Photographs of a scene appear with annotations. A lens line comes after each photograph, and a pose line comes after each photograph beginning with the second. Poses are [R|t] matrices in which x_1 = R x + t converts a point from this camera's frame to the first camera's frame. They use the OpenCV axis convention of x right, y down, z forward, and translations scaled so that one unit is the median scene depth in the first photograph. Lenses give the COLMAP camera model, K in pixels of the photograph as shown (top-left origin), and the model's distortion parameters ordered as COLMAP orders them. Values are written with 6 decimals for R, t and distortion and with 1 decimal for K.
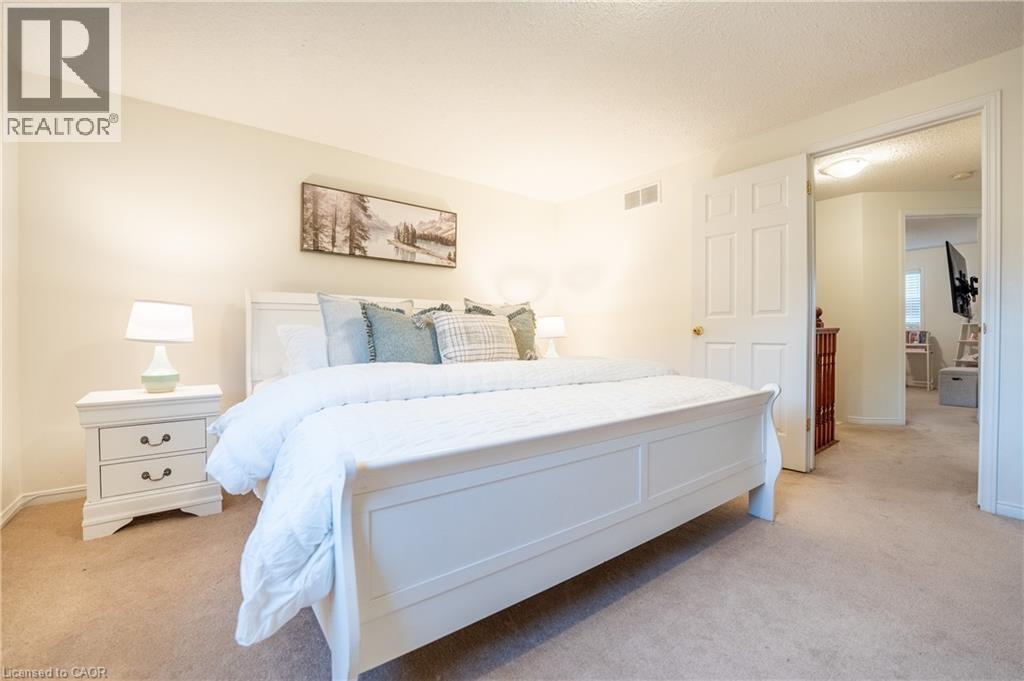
lens RADIAL K [[431.1, 0, 514.8], [0, 431.1, 337.1], [0, 0, 1]] dist [-0.027813, -0.000355]
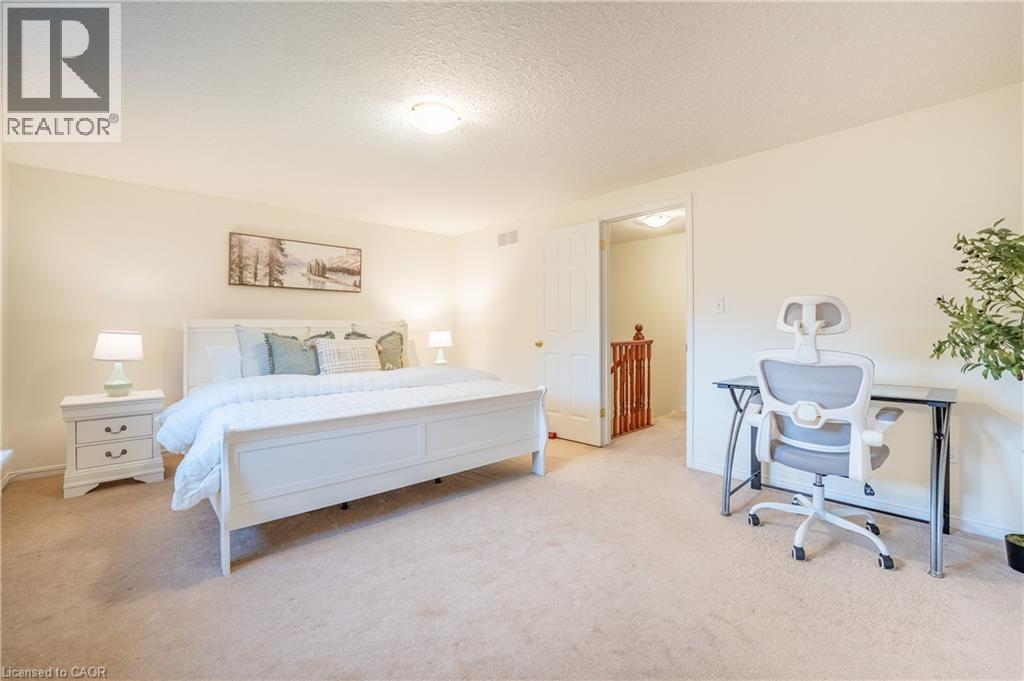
lens RADIAL K [[431.1, 0, 511.8], [0, 431.1, 326.1], [0, 0, 1]] dist [-0.027813, -0.000355]
pose [[0.996138, -0.001602, 0.087787, 0.271084], [0.002894, 0.999889, -0.014594, -0.061442], [-0.087754, 0.014791, 0.996032, -0.403154]]
